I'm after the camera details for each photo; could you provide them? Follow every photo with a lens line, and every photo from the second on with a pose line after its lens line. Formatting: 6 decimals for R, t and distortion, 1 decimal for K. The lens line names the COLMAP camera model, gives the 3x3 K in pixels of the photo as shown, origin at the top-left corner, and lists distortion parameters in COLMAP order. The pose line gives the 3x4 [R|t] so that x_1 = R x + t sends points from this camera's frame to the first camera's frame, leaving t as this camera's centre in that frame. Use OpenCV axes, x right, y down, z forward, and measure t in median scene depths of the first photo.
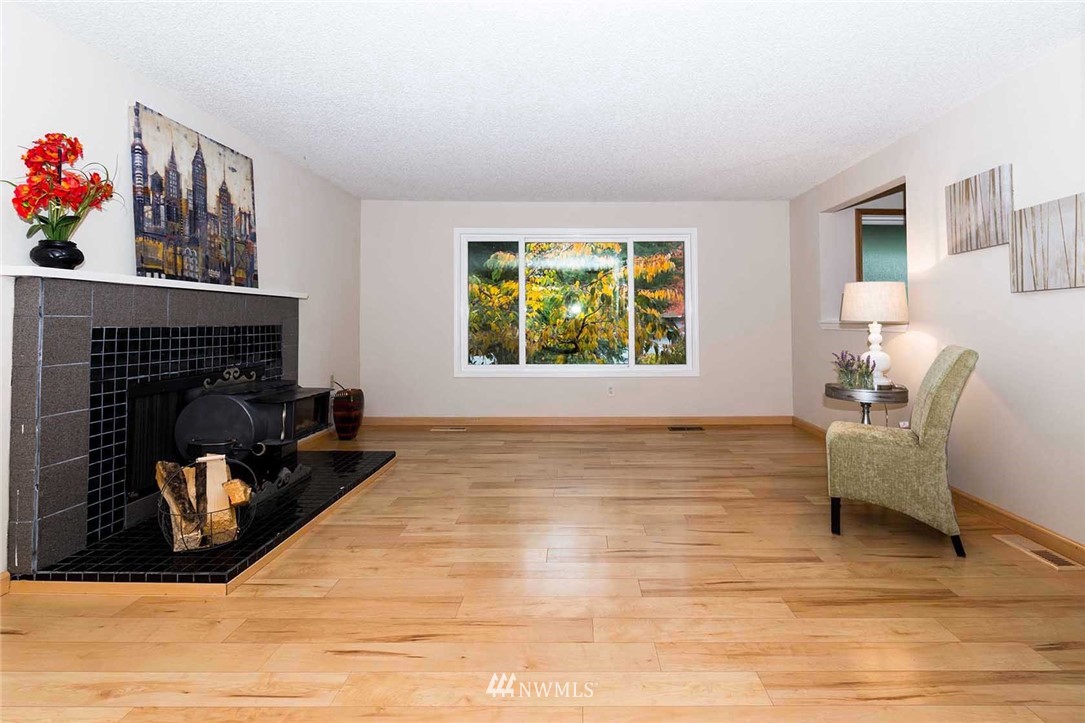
lens RADIAL K [[480.0, 0, 575.8], [0, 480.0, 307.2], [0, 0, 1]] dist [-0.000345, -0.000358]
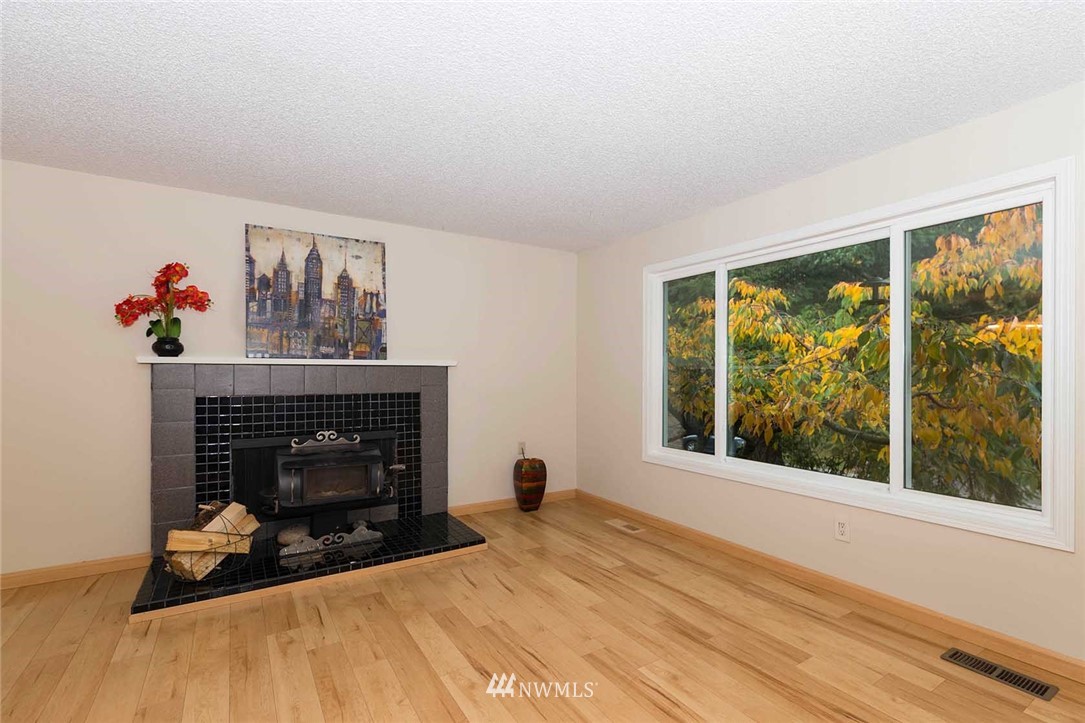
lens RADIAL K [[505.3, 0, 576.9], [0, 505.3, 380.5], [0, 0, 1]] dist [-0.004957, -0.000830]
pose [[0.572218, 0.012101, -0.820012, 0.617835], [0.021280, 0.999335, 0.029596, -0.018732], [0.819825, -0.034385, 0.571581, 0.790501]]
